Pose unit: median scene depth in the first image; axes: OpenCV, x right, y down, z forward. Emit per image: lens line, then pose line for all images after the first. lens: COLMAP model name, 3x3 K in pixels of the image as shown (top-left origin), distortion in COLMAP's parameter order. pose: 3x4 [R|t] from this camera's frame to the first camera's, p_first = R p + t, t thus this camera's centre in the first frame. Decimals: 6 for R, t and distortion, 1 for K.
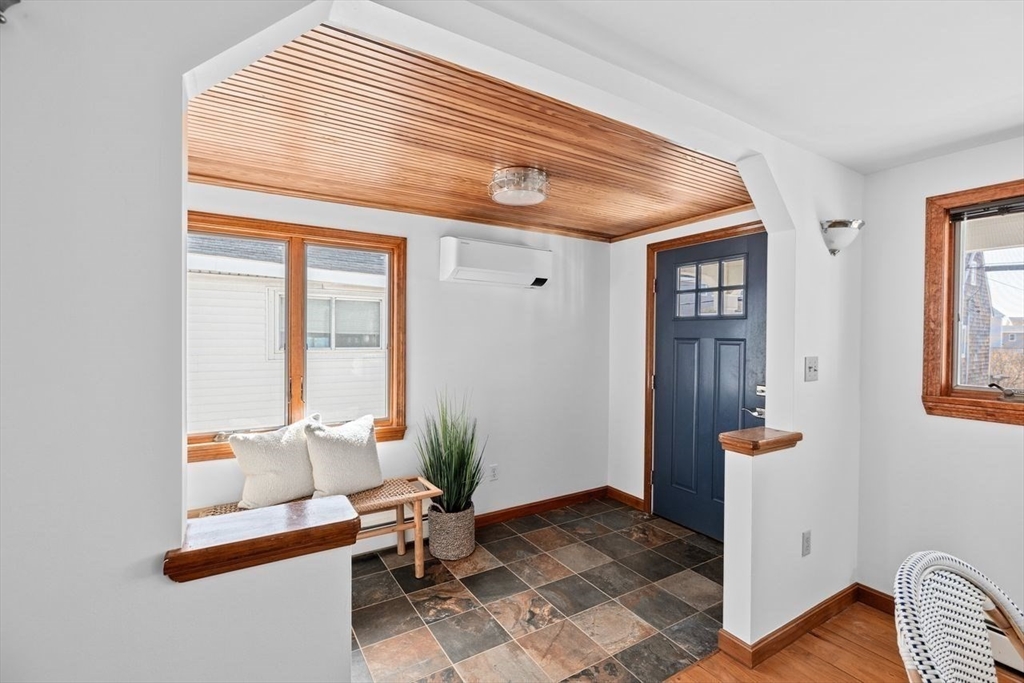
lens RADIAL K [[464.3, 0, 514.6], [0, 464.3, 338.3], [0, 0, 1]] dist [0.002932, 0.000837]
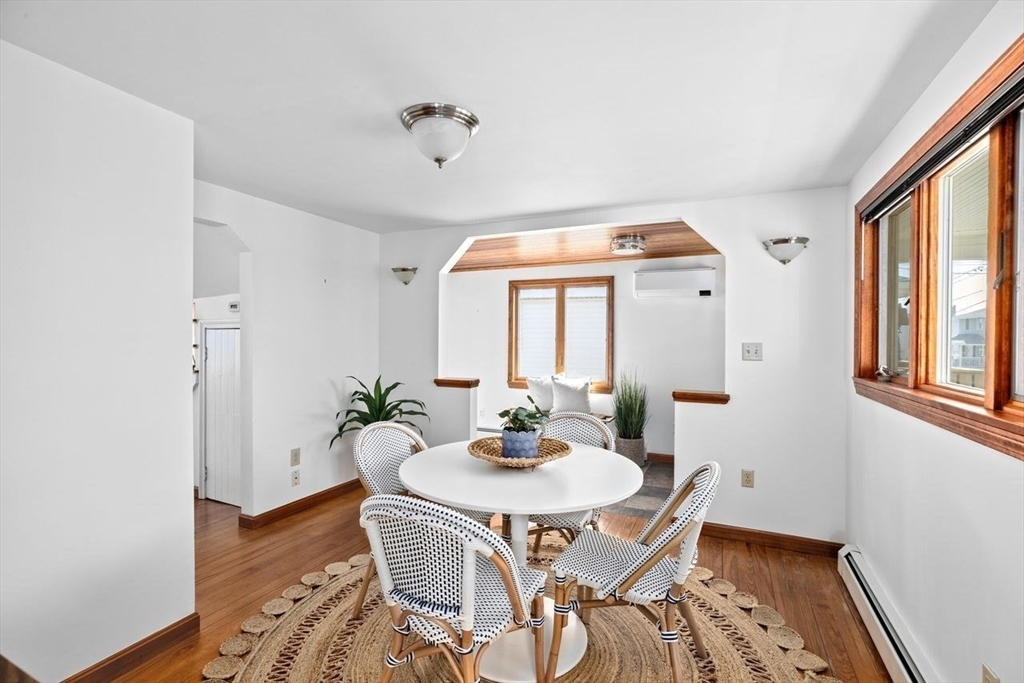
lens RADIAL K [[464.3, 0, 513.0], [0, 464.3, 344.0], [0, 0, 1]] dist [0.002932, 0.000837]
pose [[0.561161, 0.006059, -0.827685, 1.039547], [-0.010478, 0.999945, 0.000215, 0.038678], [0.827641, 0.008552, 0.561193, -0.273647]]
